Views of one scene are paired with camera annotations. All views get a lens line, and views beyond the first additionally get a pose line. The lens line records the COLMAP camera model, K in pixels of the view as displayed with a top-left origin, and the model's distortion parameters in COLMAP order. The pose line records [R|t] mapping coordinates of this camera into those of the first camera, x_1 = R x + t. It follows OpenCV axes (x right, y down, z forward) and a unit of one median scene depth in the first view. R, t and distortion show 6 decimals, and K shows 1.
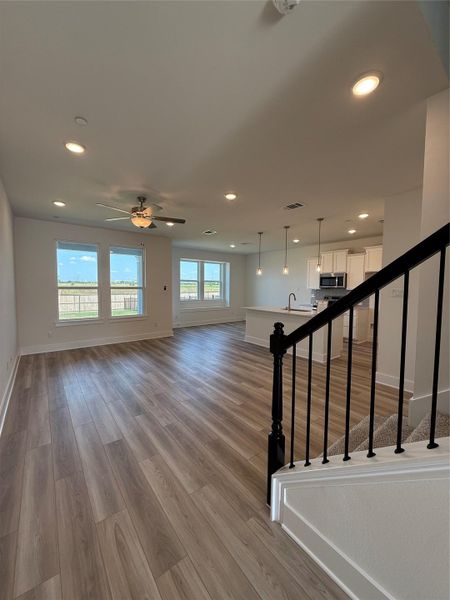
lens RADIAL K [[239.5, 0, 225.0], [0, 239.5, 300.0], [0, 0, 1]] dist [0.000296, 0.000054]
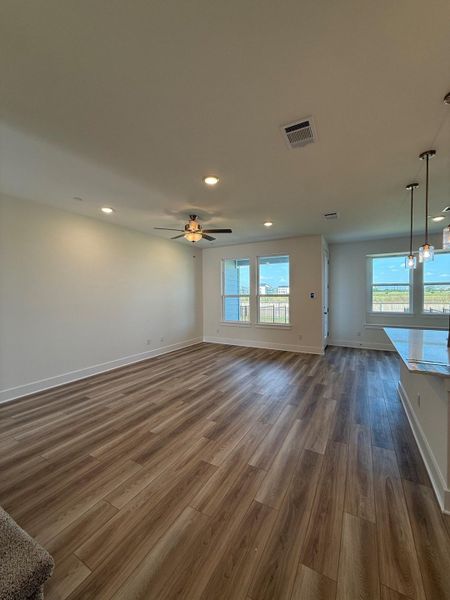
lens RADIAL K [[239.5, 0, 225.0], [0, 239.5, 300.0], [0, 0, 1]] dist [0.000296, 0.000054]
pose [[0.383084, 0.008814, -0.923672, 0.602879], [-0.041897, 0.999091, -0.007843, -0.021969], [0.922763, 0.041703, 0.383105, 0.574452]]
